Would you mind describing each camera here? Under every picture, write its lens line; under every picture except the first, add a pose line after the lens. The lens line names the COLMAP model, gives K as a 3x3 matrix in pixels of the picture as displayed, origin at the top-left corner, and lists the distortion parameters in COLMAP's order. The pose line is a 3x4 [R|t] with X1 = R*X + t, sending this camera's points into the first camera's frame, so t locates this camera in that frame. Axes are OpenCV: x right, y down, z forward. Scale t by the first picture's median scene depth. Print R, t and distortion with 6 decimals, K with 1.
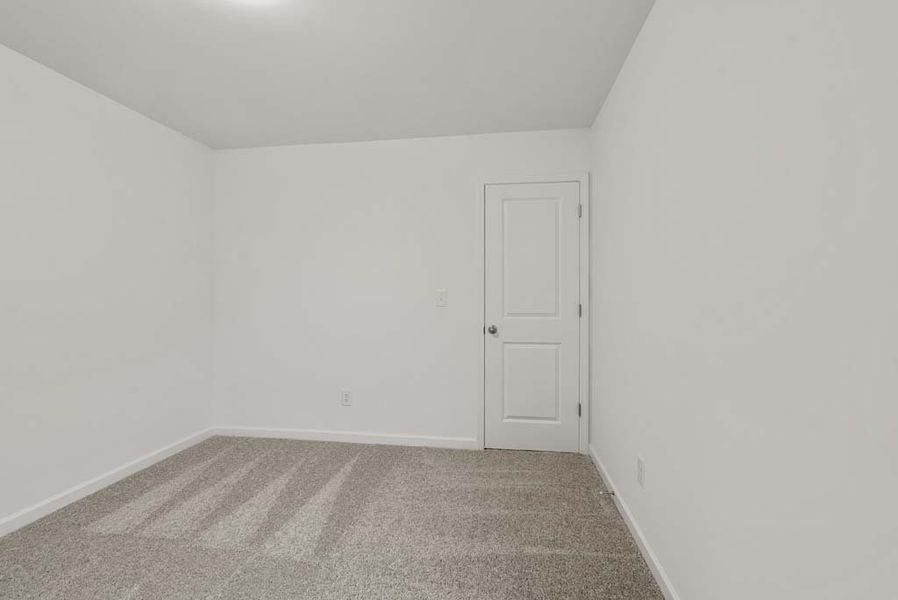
lens RADIAL K [[399.2, 0, 448.5], [0, 399.2, 299.1], [0, 0, 1]] dist [0.000982, 0.000866]
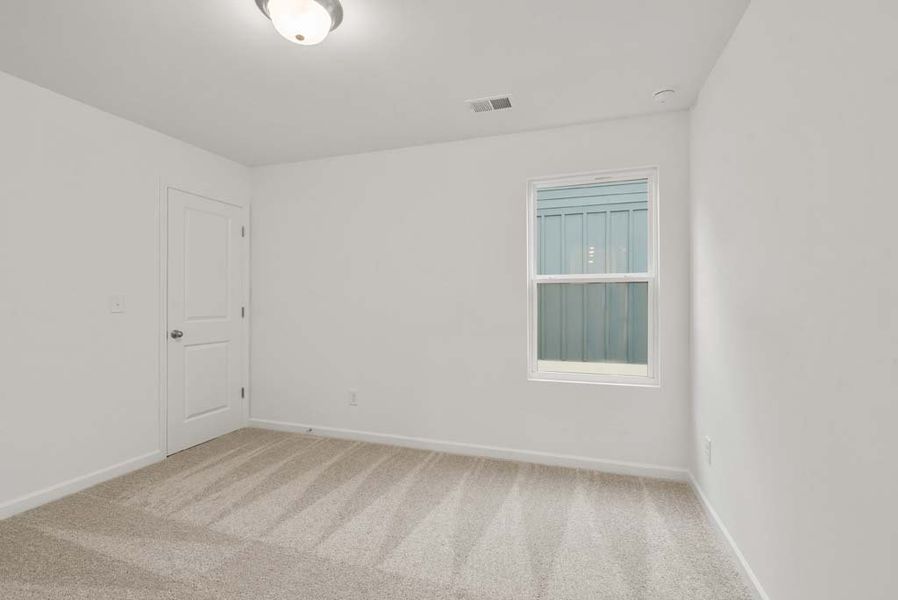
lens RADIAL K [[399.2, 0, 451.1], [0, 399.2, 299.1], [0, 0, 1]] dist [0.000982, 0.000866]
pose [[0.172560, 0.007051, 0.984974, -0.759853], [-0.000965, 0.999975, -0.006989, -0.004727], [-0.984999, 0.000256, 0.172562, 0.148365]]
